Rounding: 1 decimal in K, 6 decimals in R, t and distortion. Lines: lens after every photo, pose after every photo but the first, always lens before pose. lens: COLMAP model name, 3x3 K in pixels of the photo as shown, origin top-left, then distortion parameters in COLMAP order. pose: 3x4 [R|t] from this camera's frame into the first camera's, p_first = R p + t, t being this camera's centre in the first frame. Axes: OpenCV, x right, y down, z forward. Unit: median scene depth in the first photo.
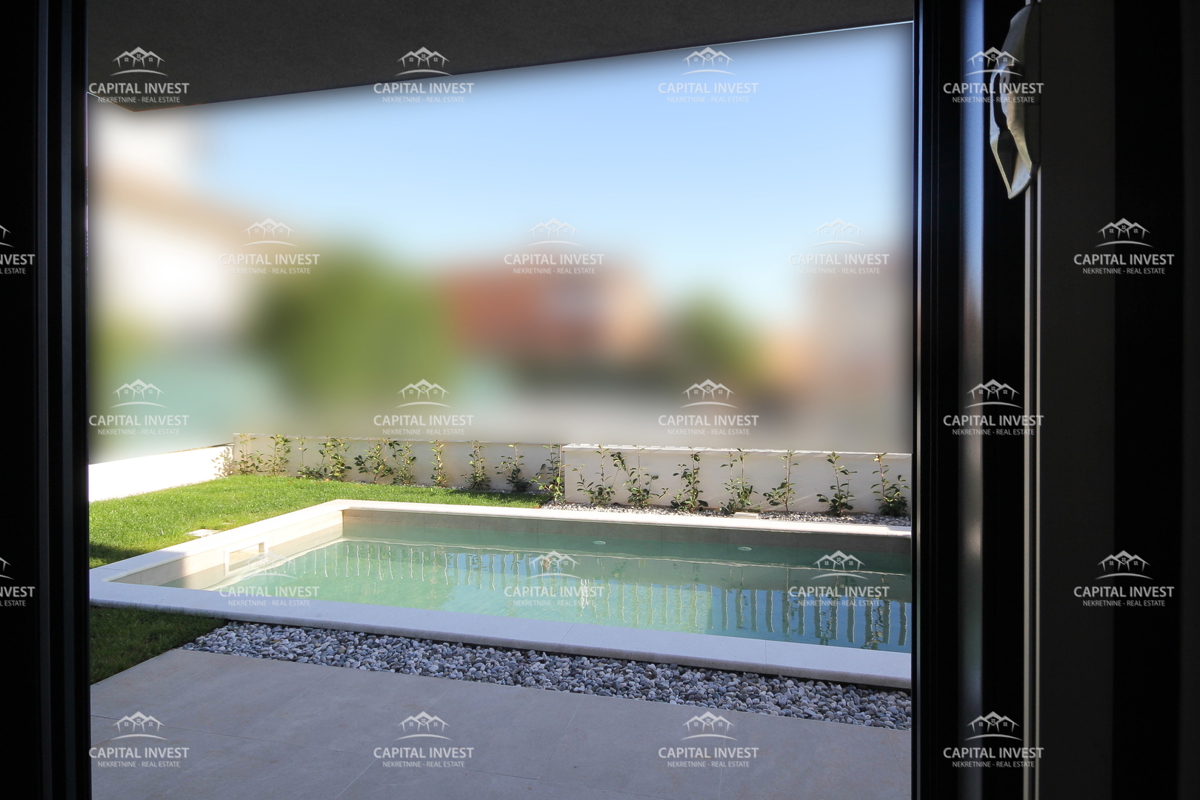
lens RADIAL K [[591.4, 0, 600.0], [0, 591.4, 400.0], [0, 0, 1]] dist [-0.000342, 0.000334]
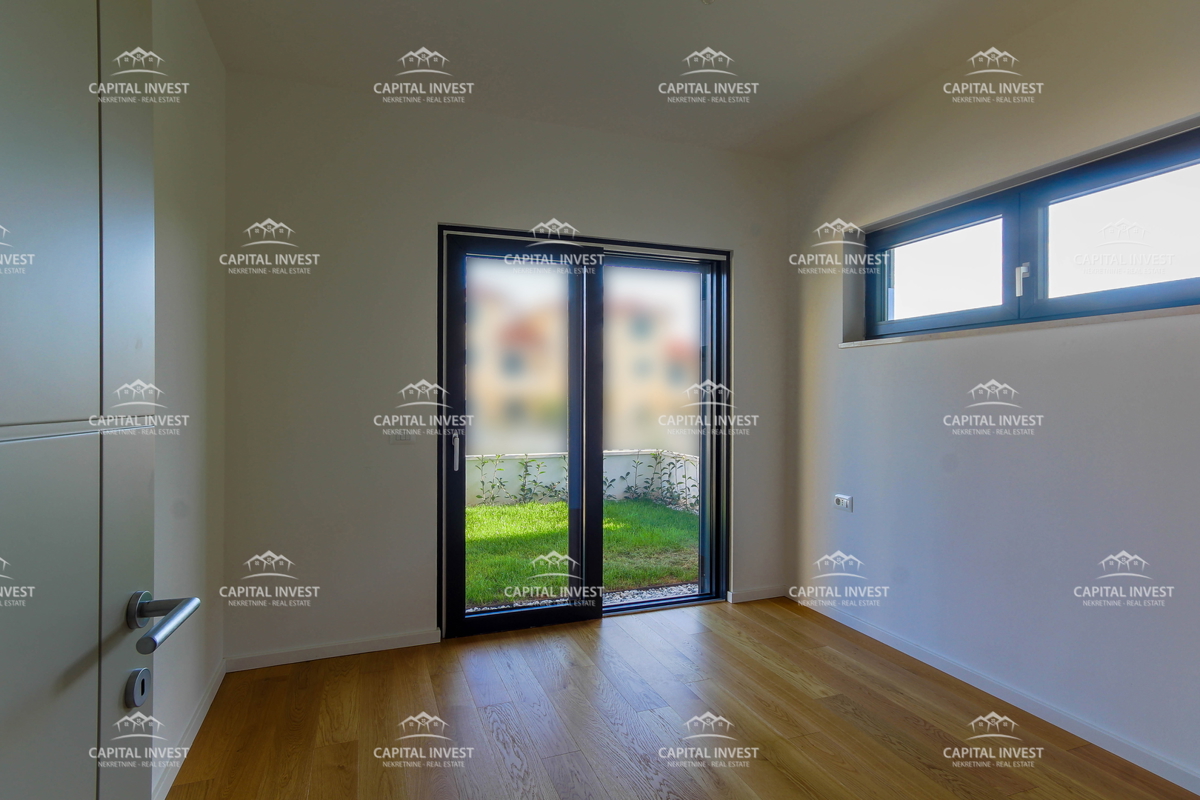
lens RADIAL K [[591.3, 0, 600.0], [0, 591.3, 400.0], [0, 0, 1]] dist [-0.000047, 0.000189]
pose [[1.000000, 0.000042, -0.000265, 0.482235], [-0.000042, 1.000000, -0.000030, 0.000027], [0.000265, 0.000030, 1.000000, -0.000023]]
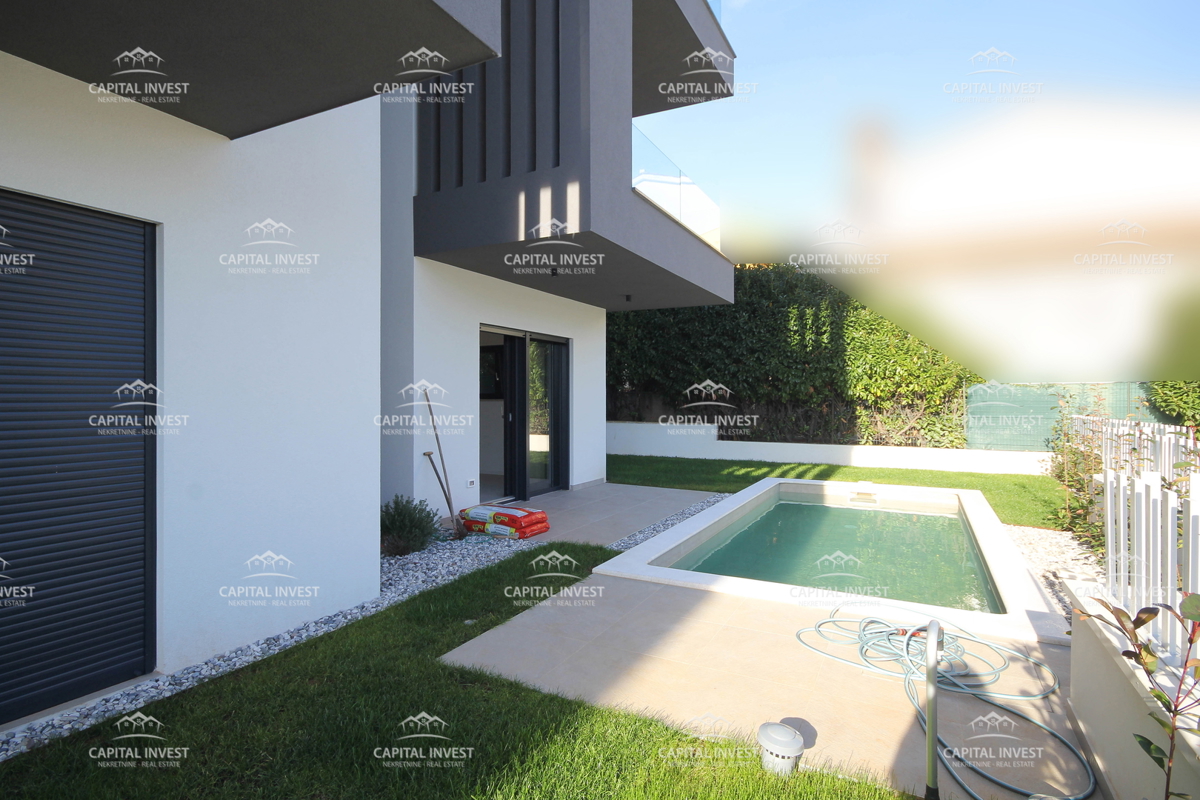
lens RADIAL K [[591.4, 0, 600.0], [0, 591.4, 400.0], [0, 0, 1]] dist [-0.000342, 0.000334]
pose [[1.000000, 0.000108, 0.000137, 1.925530], [-0.000108, 1.000000, -0.000104, 0.000086], [-0.000137, 0.000104, 1.000000, -0.000040]]
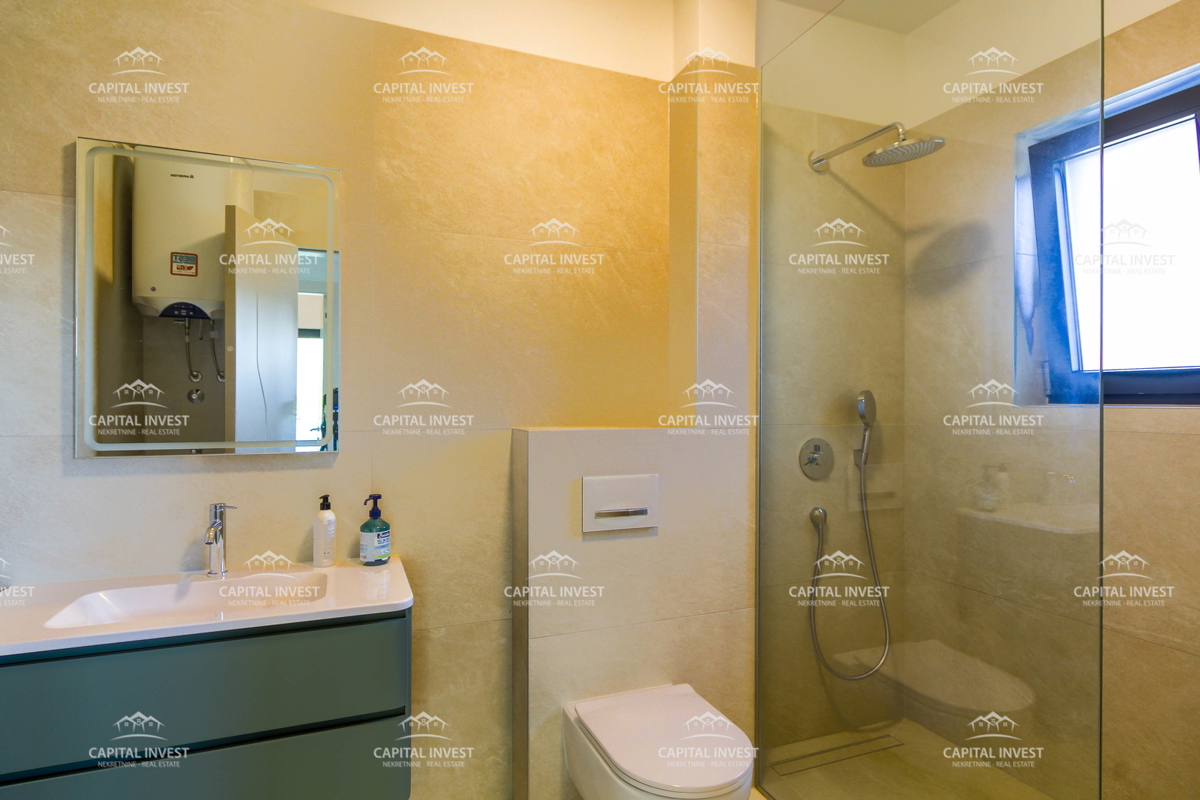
lens RADIAL K [[591.4, 0, 600.0], [0, 591.4, 400.0], [0, 0, 1]] dist [-0.000342, 0.000334]
pose [[1.000000, 0.000032, -0.000043, 0.722977], [-0.000032, 1.000000, 0.000035, 0.000068], [0.000043, -0.000035, 1.000000, 0.000092]]
